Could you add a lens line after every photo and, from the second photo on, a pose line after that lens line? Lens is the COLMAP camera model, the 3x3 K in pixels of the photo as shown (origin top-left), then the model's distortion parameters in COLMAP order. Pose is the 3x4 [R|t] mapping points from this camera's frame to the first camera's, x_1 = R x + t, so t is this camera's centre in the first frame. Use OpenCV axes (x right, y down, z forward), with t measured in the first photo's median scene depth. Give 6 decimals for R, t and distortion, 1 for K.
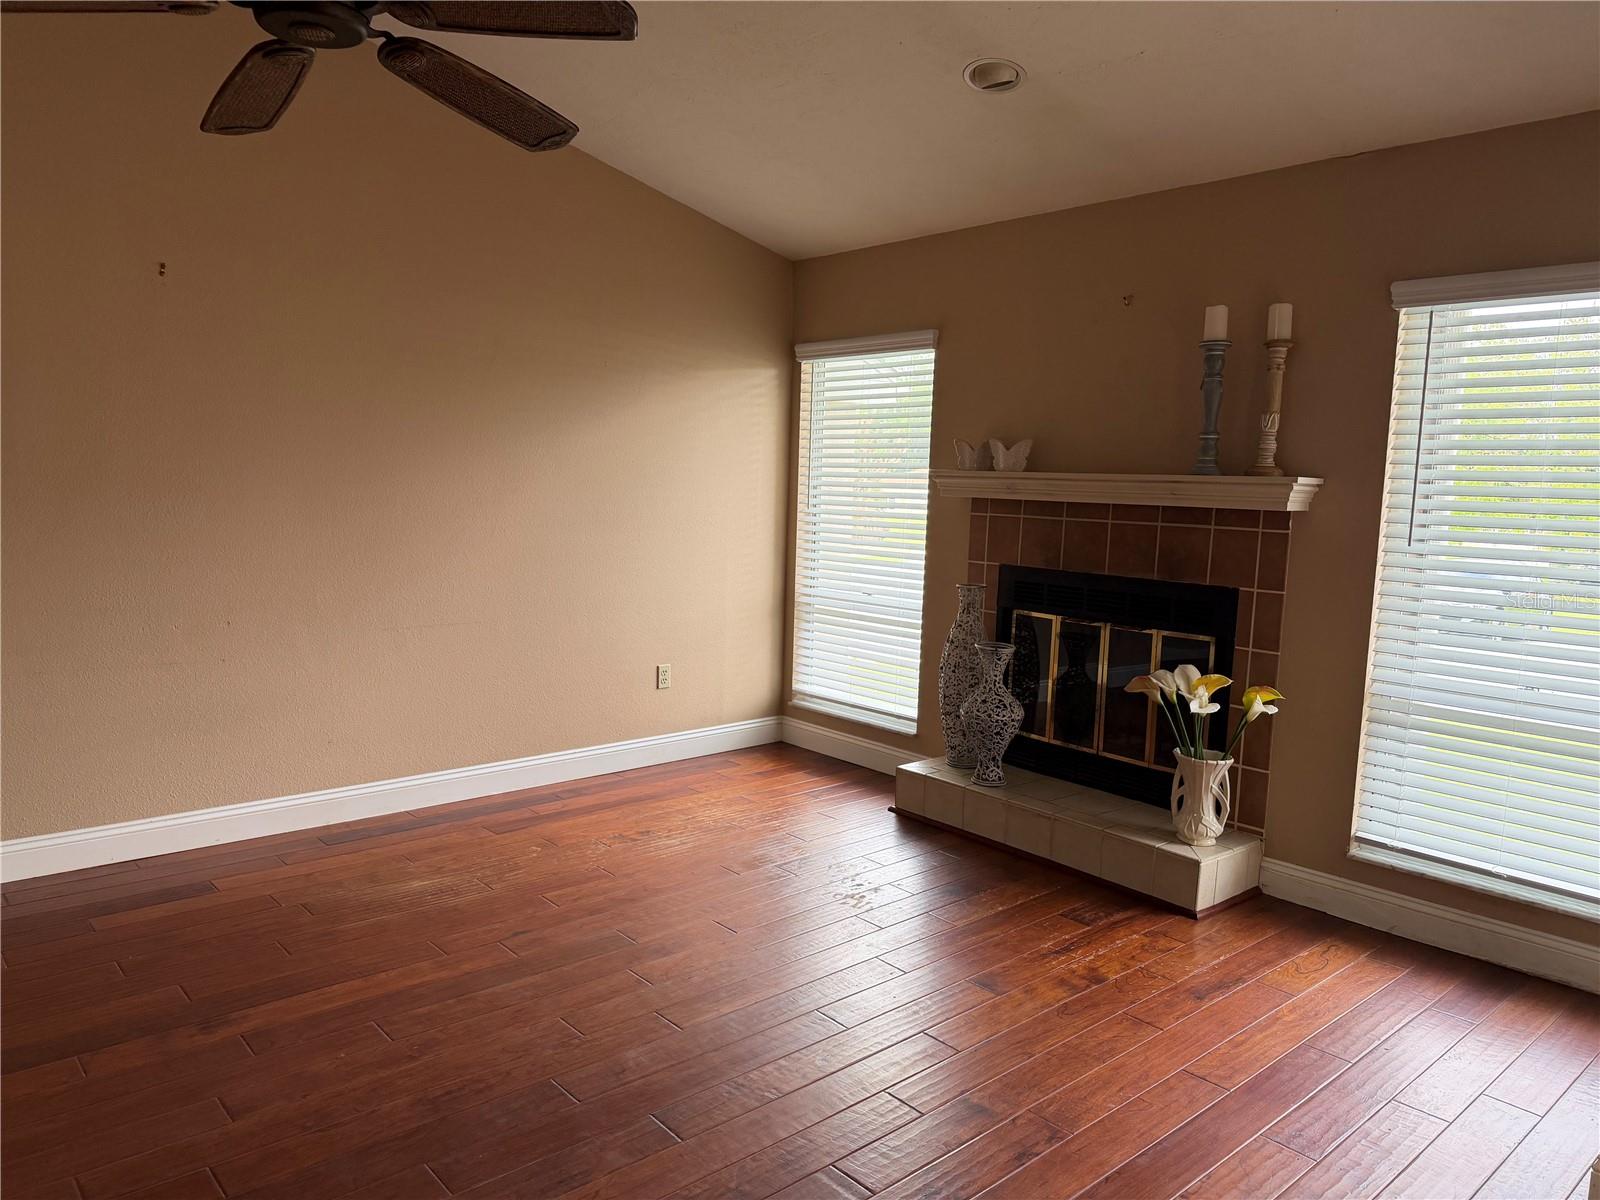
lens RADIAL K [[1112.4, 0, 798.7], [0, 1112.4, 612.0], [0, 0, 1]] dist [0.135406, -0.215839]
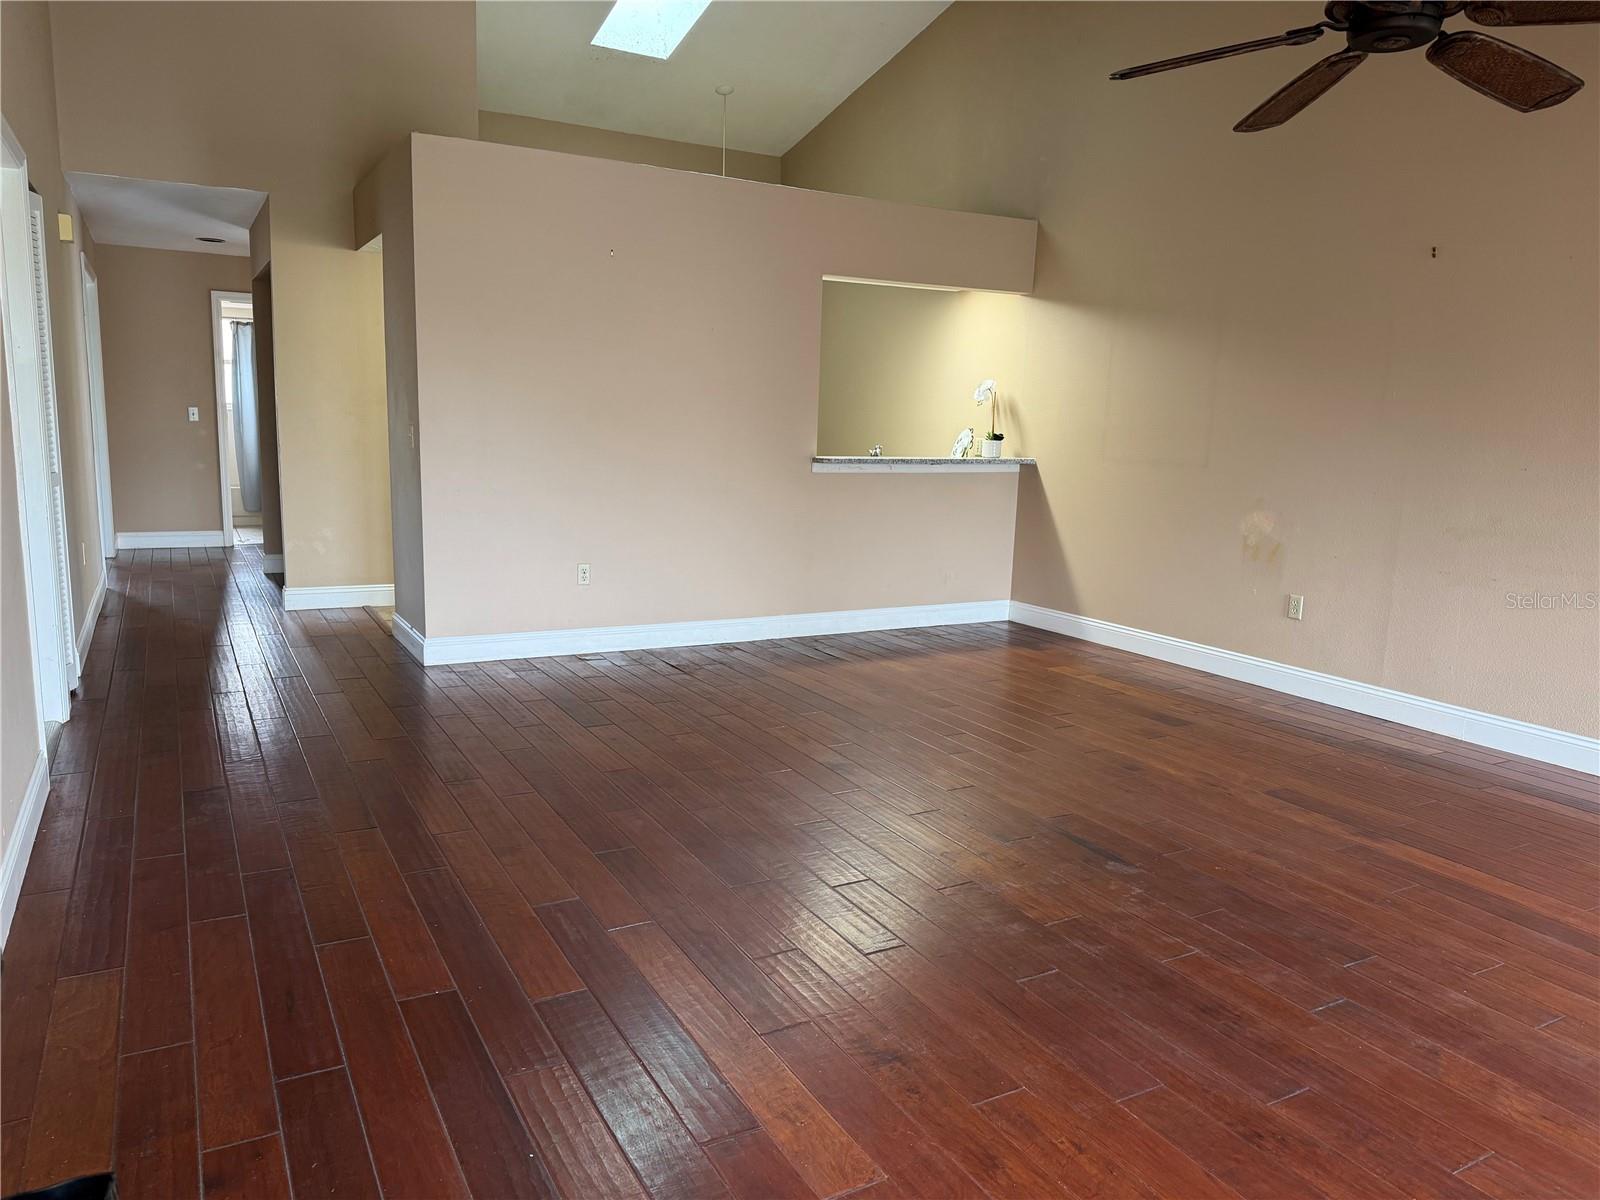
lens RADIAL K [[1112.4, 0, 798.7], [0, 1112.4, 612.0], [0, 0, 1]] dist [0.135406, -0.215839]
pose [[-0.226412, 0.133240, -0.964875, 0.569210], [-0.144497, 0.975044, 0.168551, -0.007823], [0.963254, 0.177584, -0.201509, 0.390299]]
